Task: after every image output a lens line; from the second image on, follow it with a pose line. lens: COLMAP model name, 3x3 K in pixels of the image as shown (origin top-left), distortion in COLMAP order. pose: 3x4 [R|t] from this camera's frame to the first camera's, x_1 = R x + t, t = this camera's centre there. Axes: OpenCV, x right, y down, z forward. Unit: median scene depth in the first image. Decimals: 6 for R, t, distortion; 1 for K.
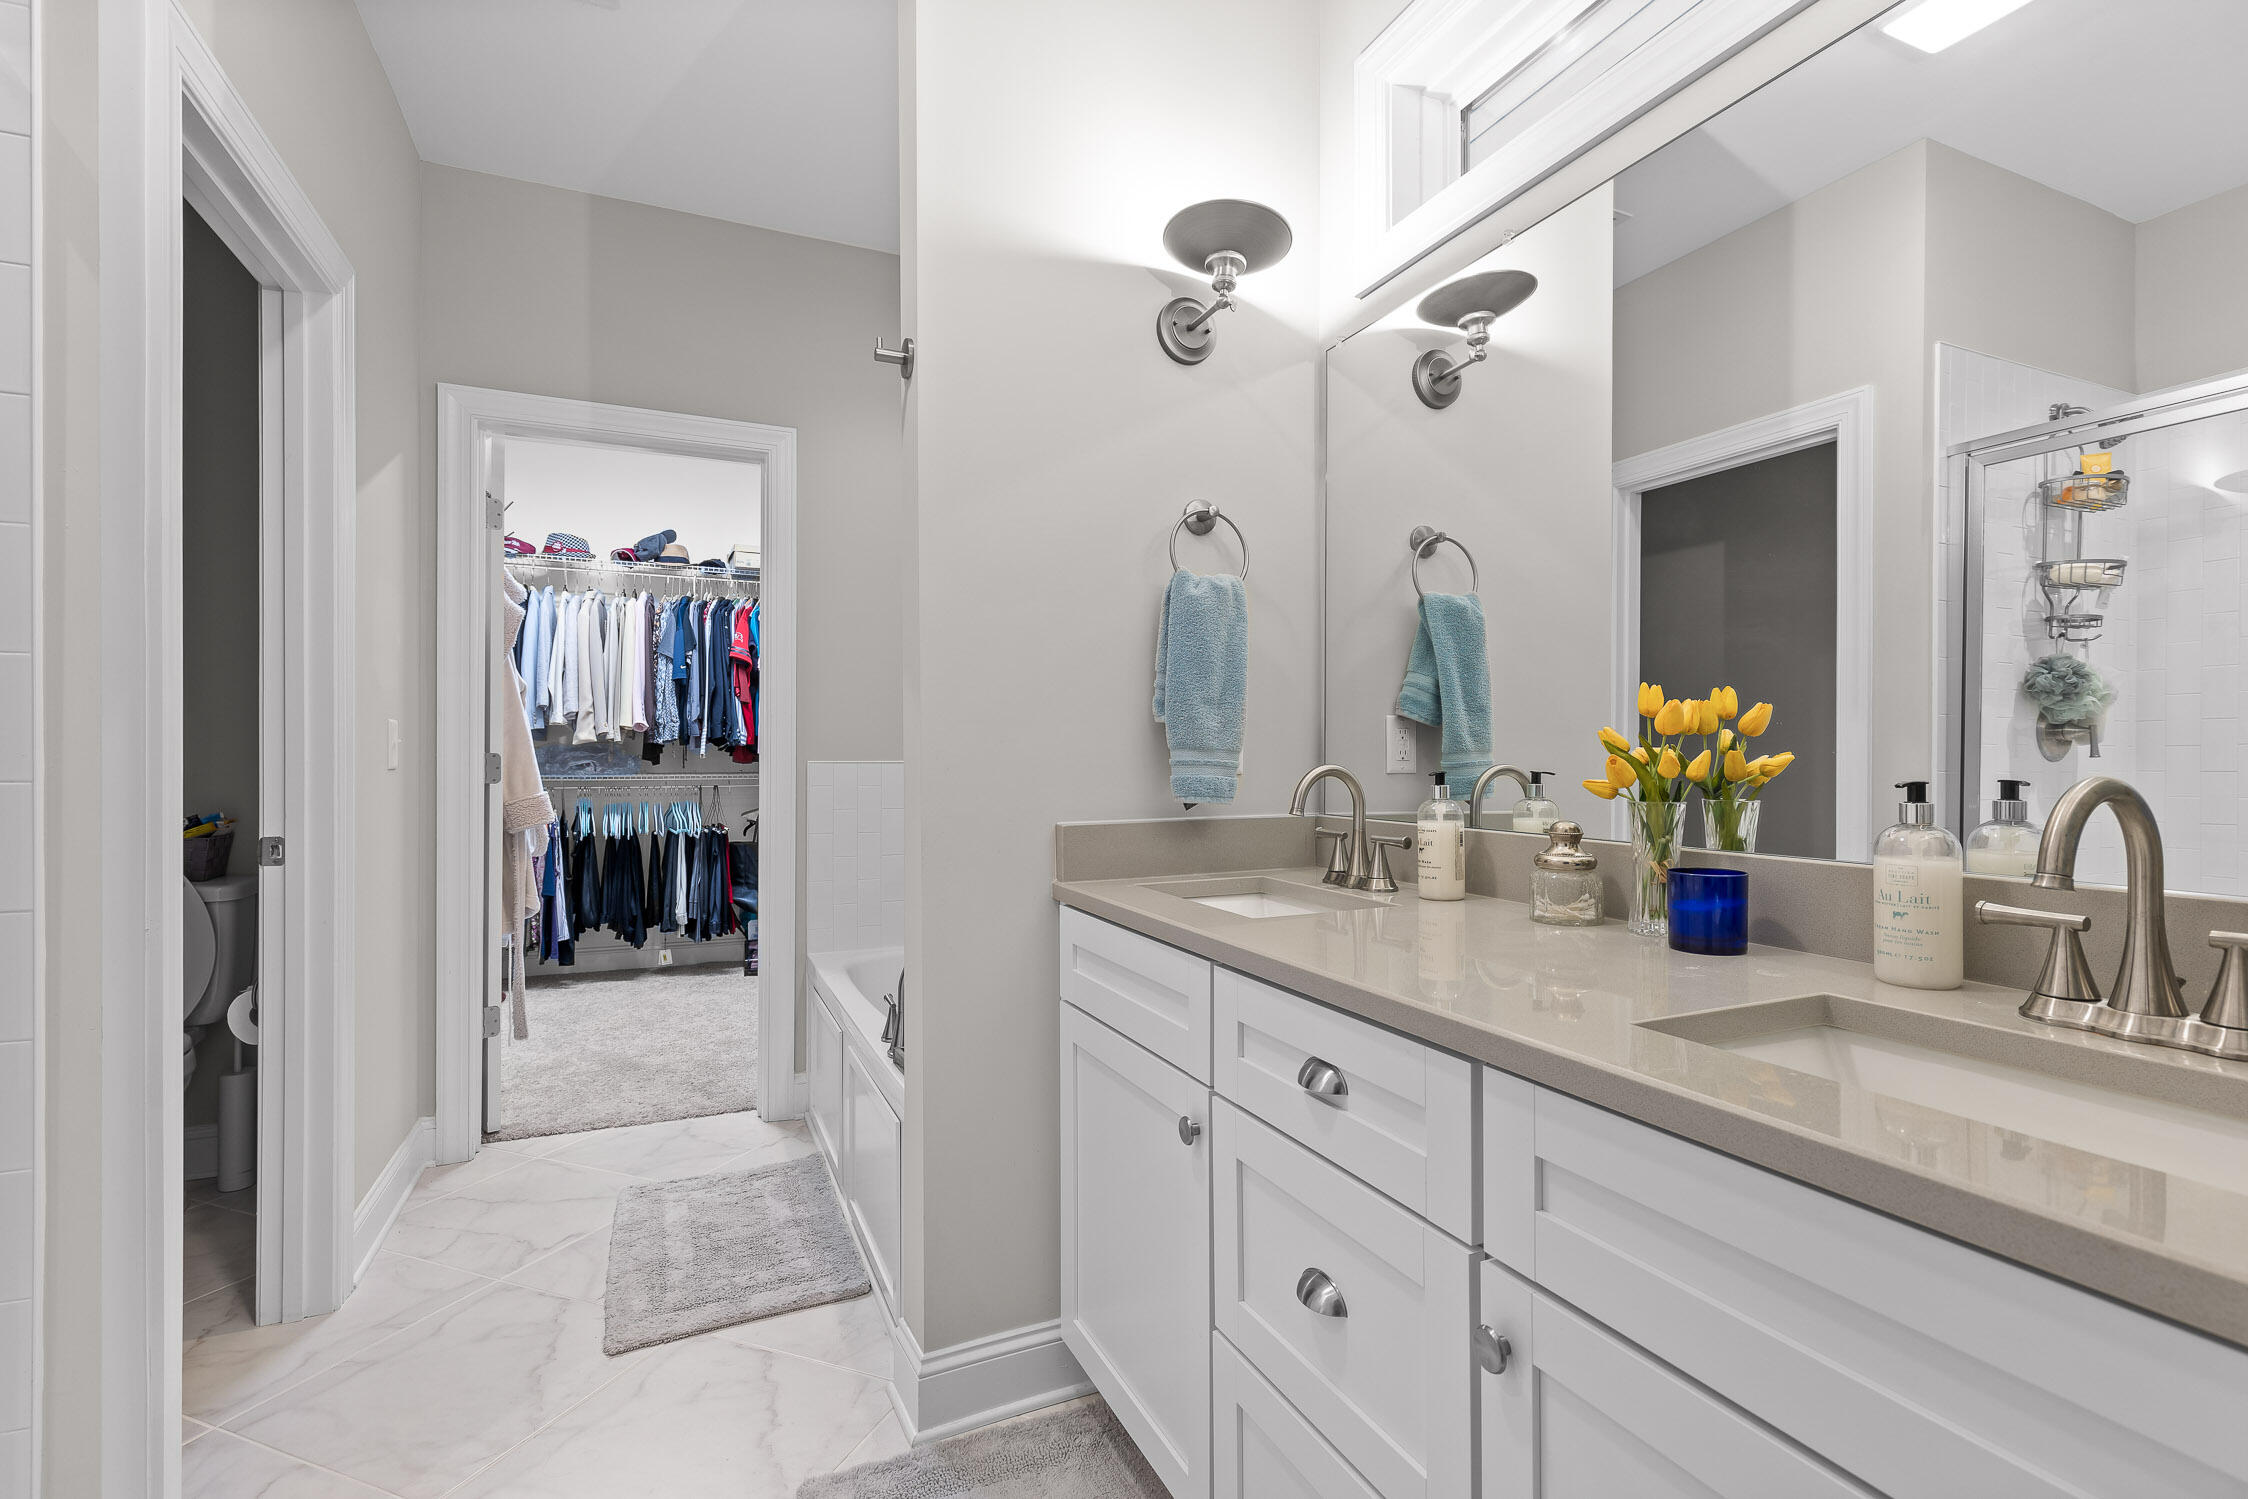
lens RADIAL K [[1037.2, 0, 1126.4], [0, 1037.2, 753.3], [0, 0, 1]] dist [0.003179, -0.000096]
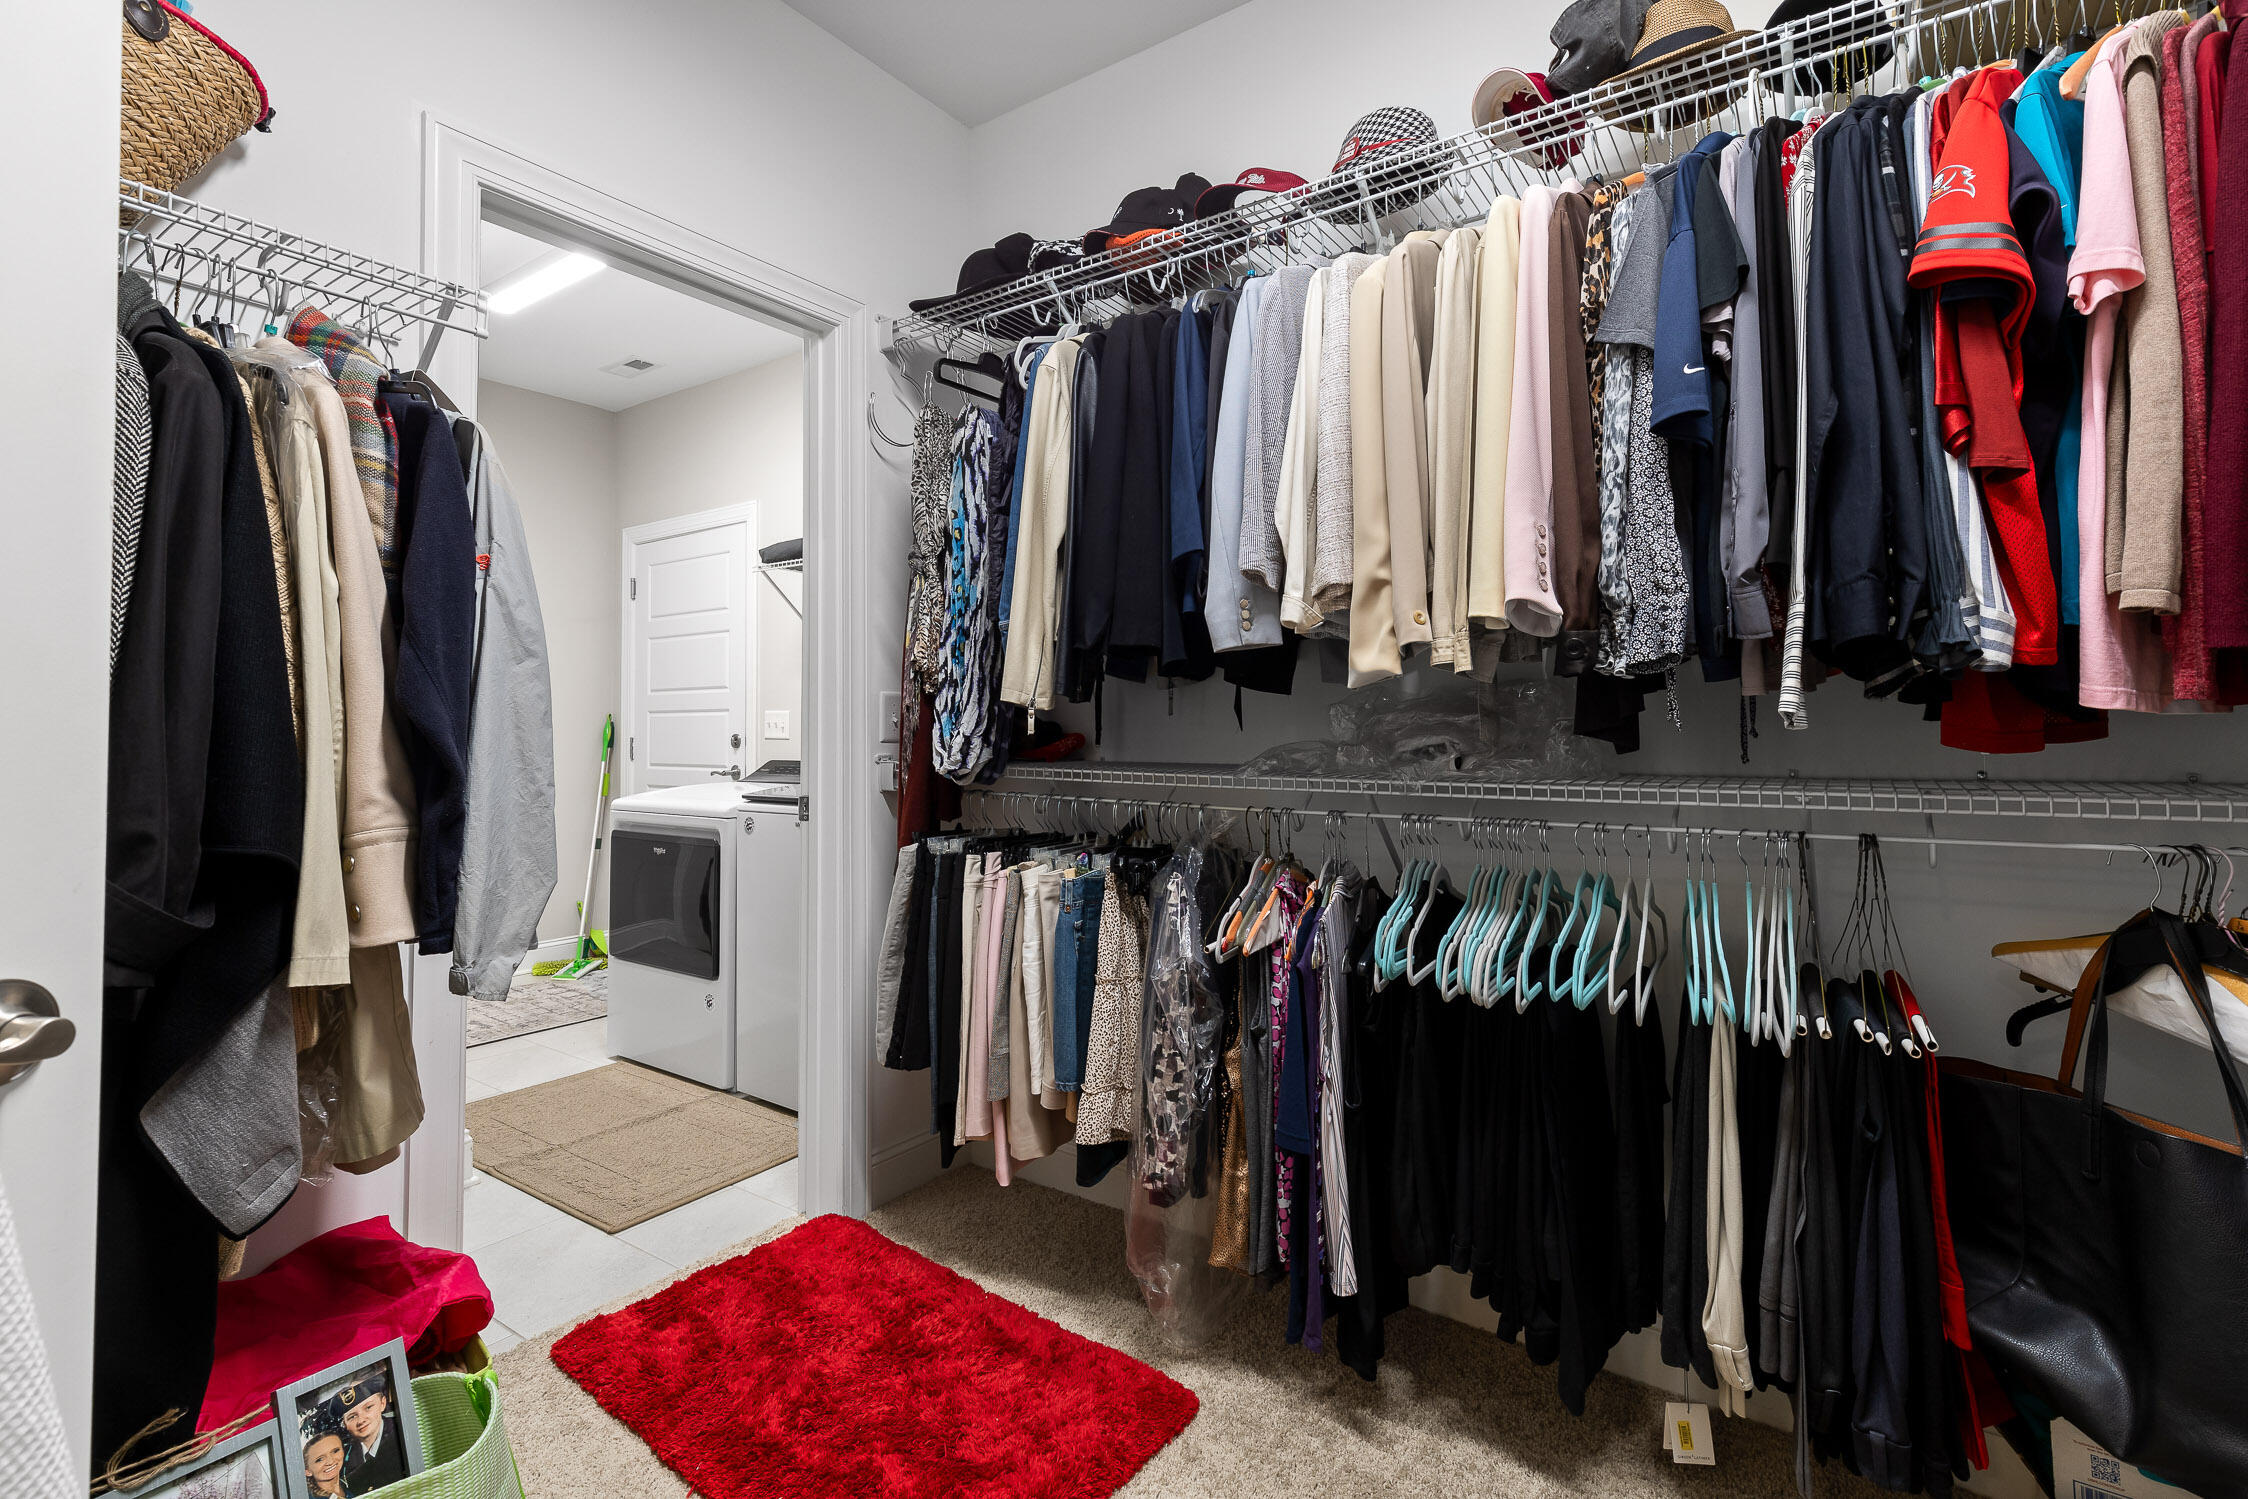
lens RADIAL K [[1037.2, 0, 1119.8], [0, 1037.2, 685.8], [0, 0, 1]] dist [0.003179, -0.000096]
pose [[0.509953, -0.039475, -0.859296, -0.281081], [0.006427, 0.999093, -0.042083, 0.003795], [0.860178, 0.015937, 0.509744, 0.744312]]
